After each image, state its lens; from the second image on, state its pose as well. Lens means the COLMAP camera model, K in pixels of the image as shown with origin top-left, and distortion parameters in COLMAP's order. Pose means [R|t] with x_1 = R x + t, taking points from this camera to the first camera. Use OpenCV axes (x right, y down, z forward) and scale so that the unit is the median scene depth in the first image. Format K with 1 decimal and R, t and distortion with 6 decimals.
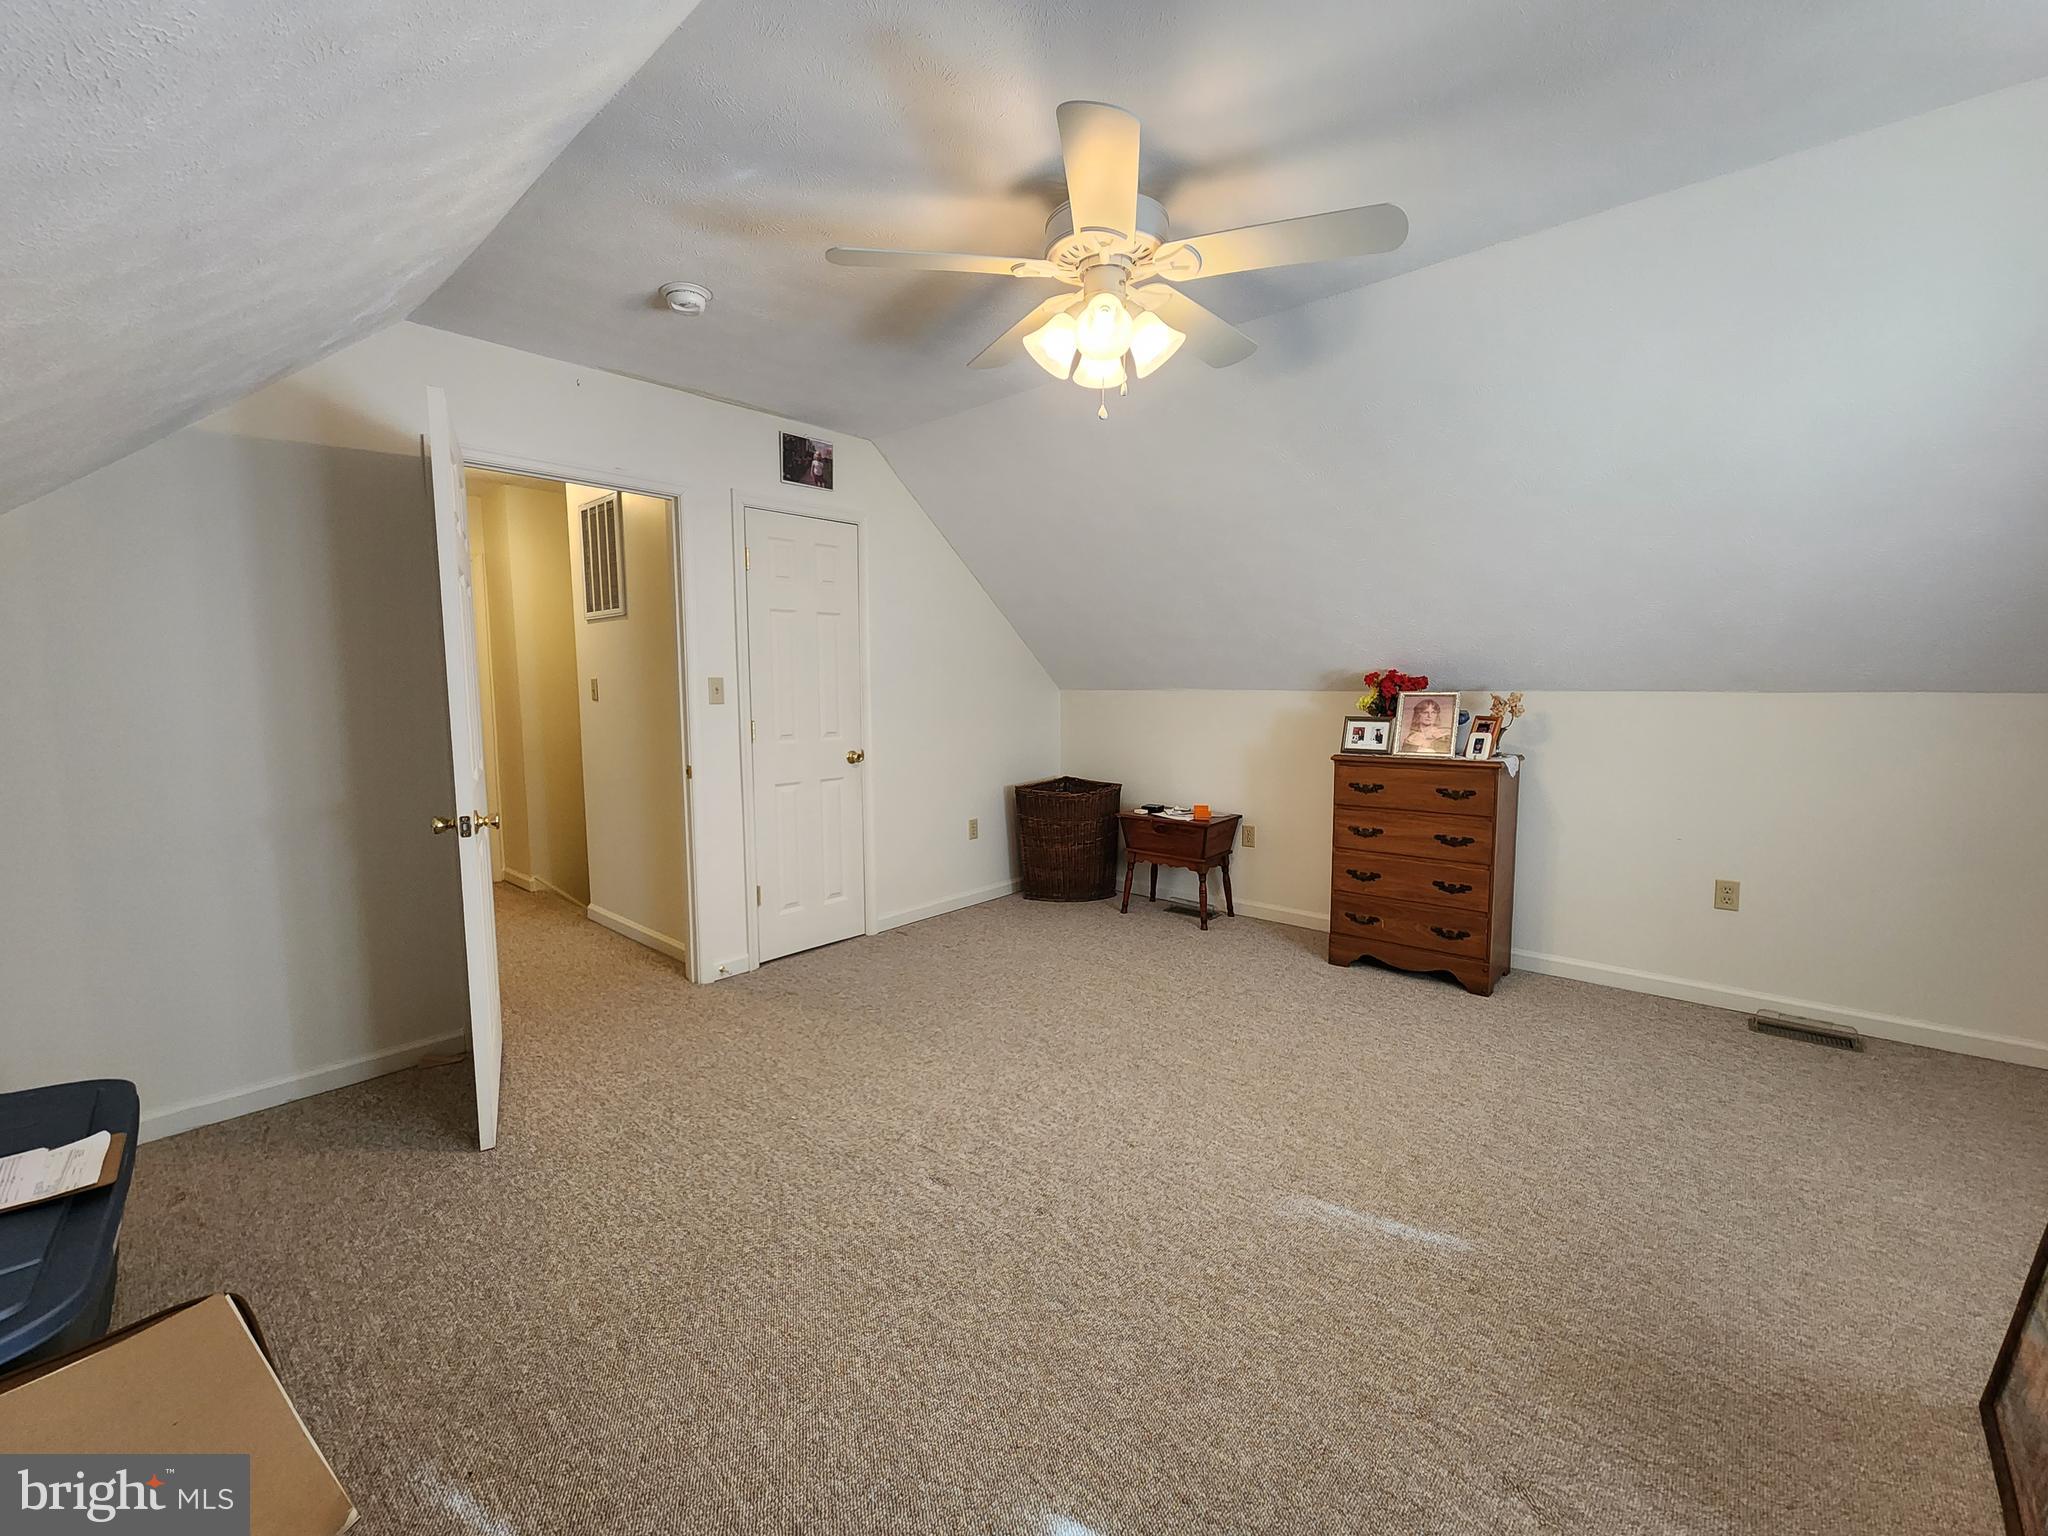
lens RADIAL K [[844.3, 0, 1001.5], [0, 844.3, 761.4], [0, 0, 1]] dist [-0.001050, 0.000239]
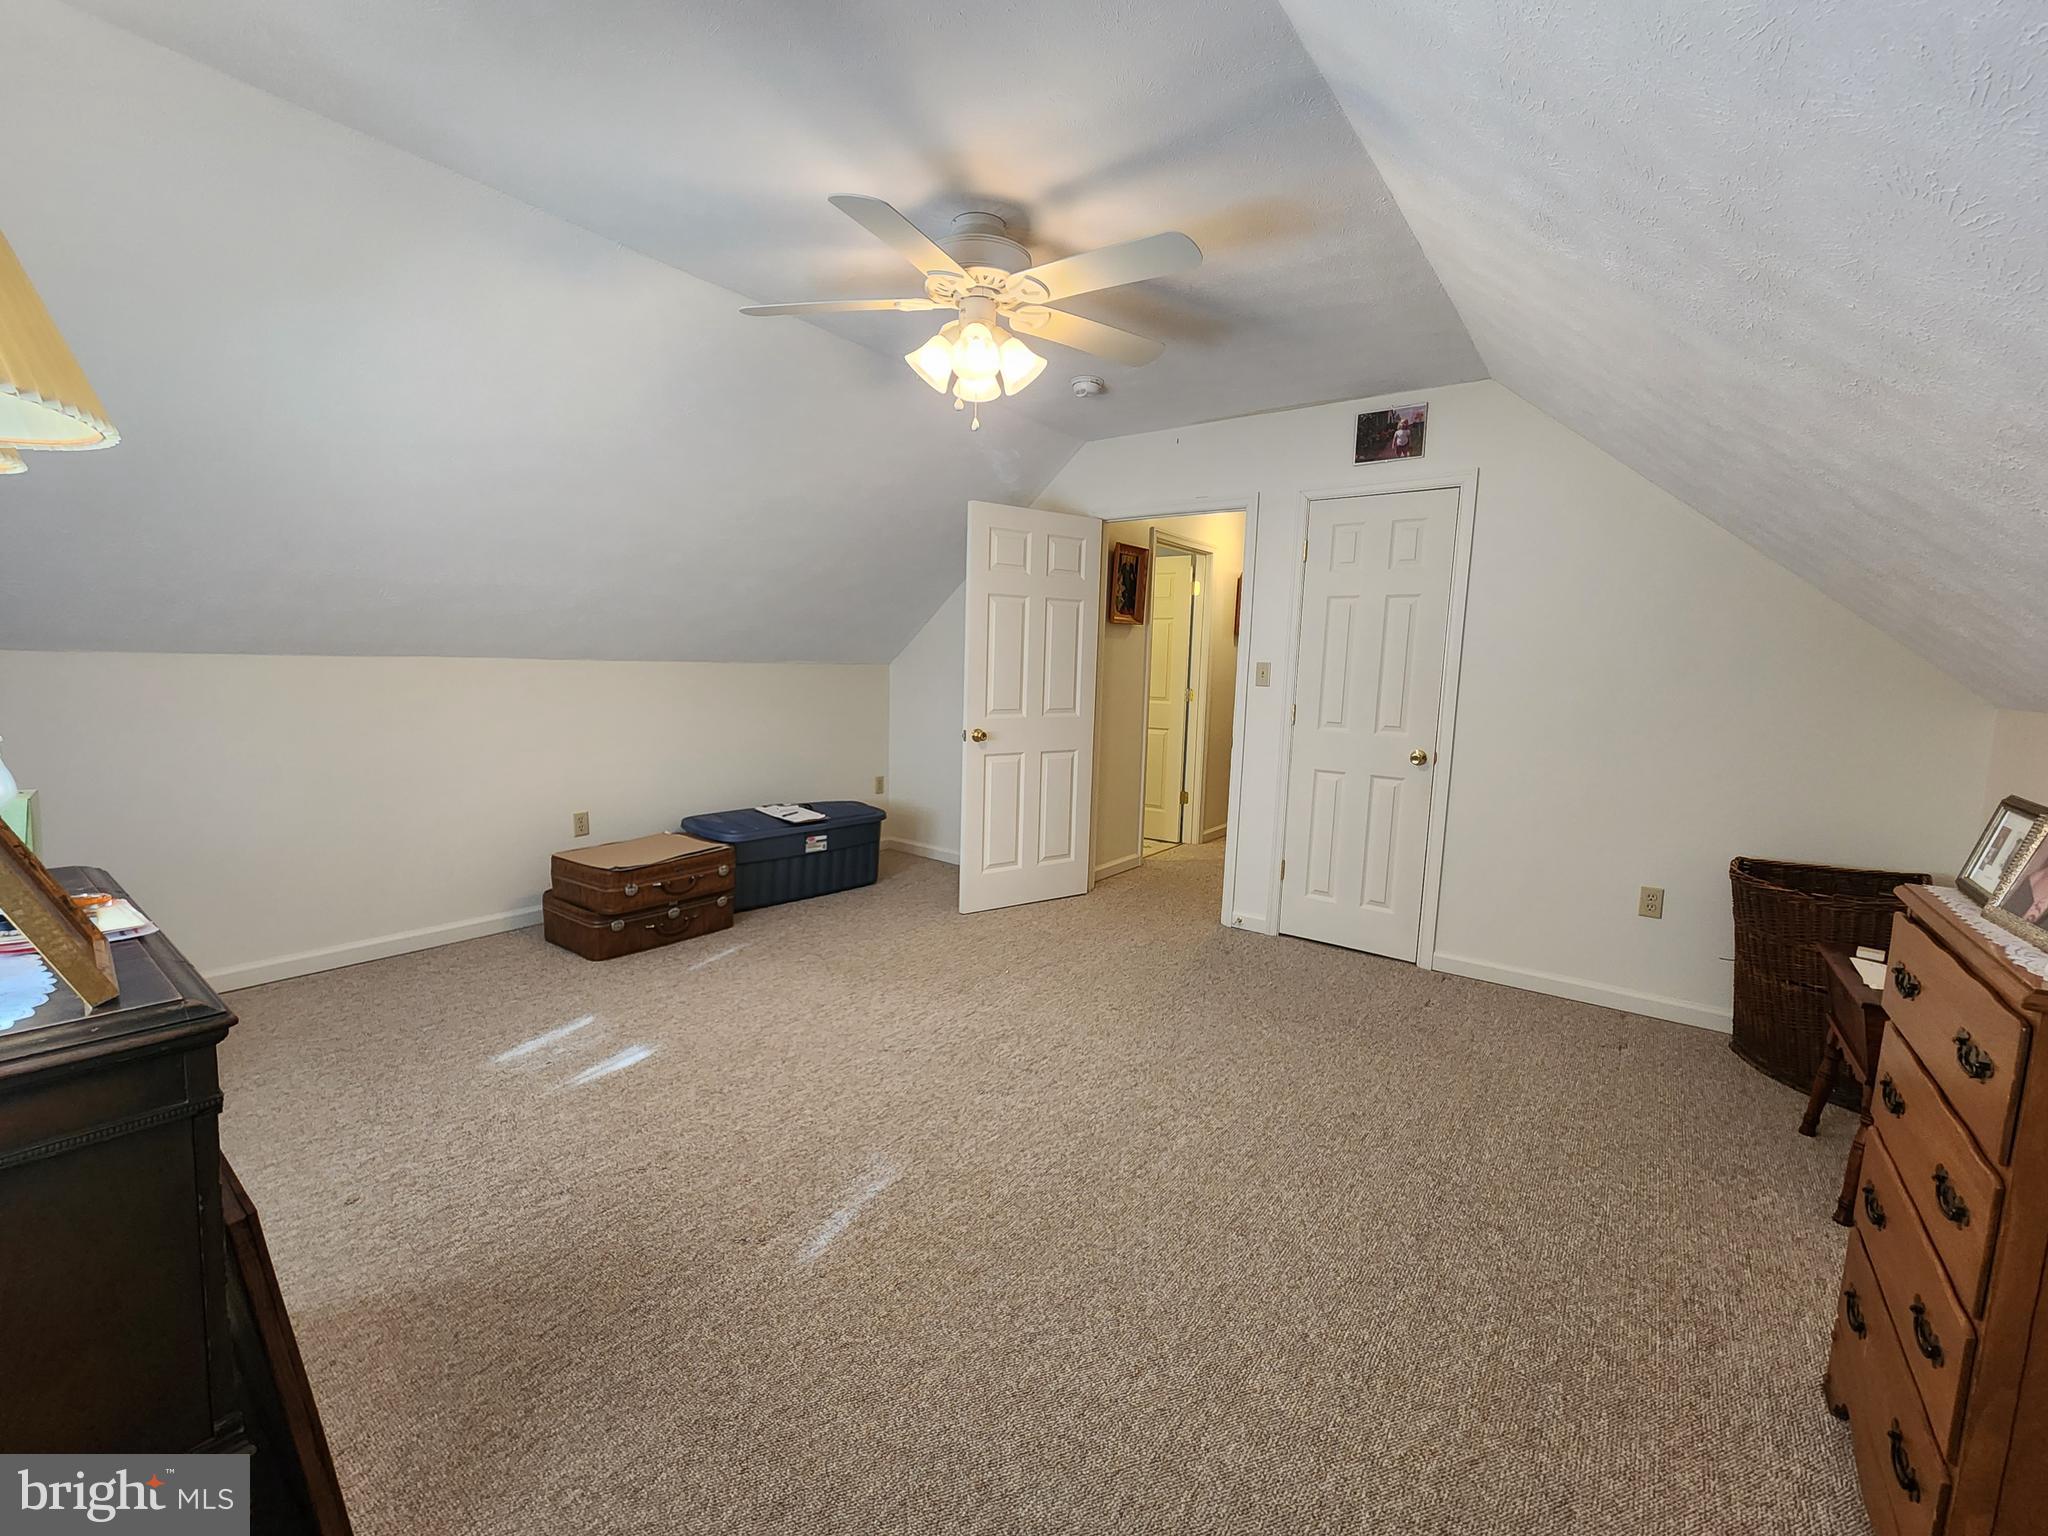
lens RADIAL K [[844.3, 0, 1001.5], [0, 844.3, 761.4], [0, 0, 1]] dist [-0.001050, 0.000239]
pose [[0.082523, 0.127354, -0.988418, 0.744262], [-0.122162, 0.985614, 0.116794, -0.058056], [0.989073, 0.111109, 0.096894, 0.554649]]
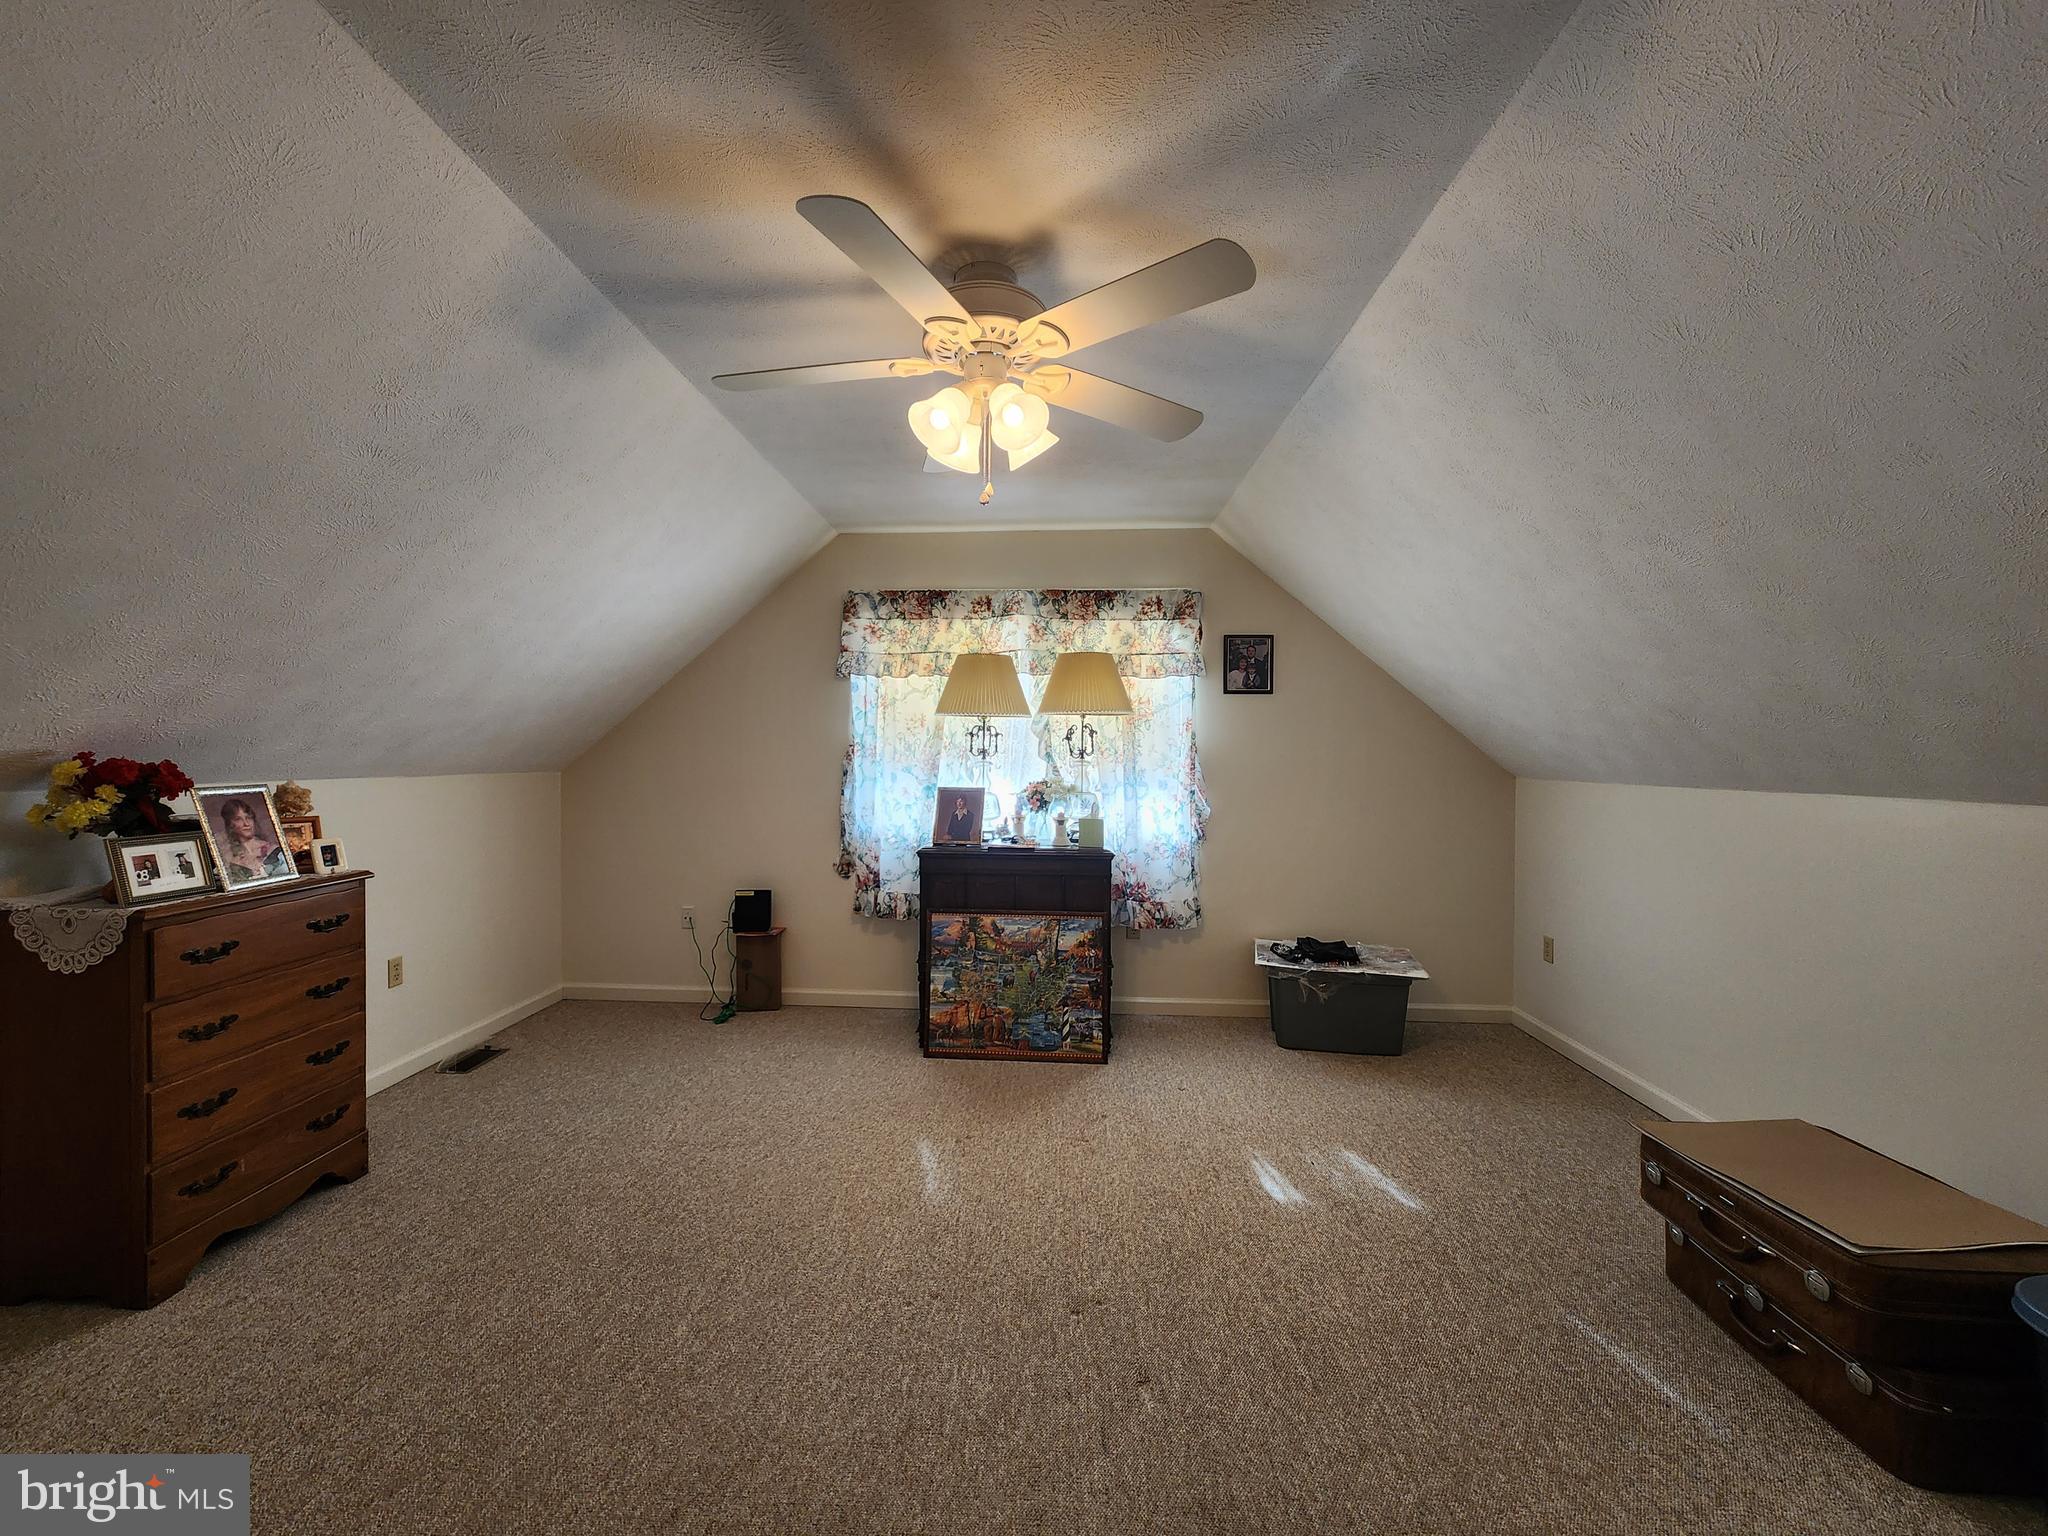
lens RADIAL K [[844.3, 0, 1001.5], [0, 844.3, 761.4], [0, 0, 1]] dist [-0.001050, 0.000239]
pose [[-0.626862, -0.003401, 0.779123, -0.367264], [0.072516, 0.995395, 0.062689, -0.097685], [-0.775749, 0.095796, -0.623729, 0.918900]]
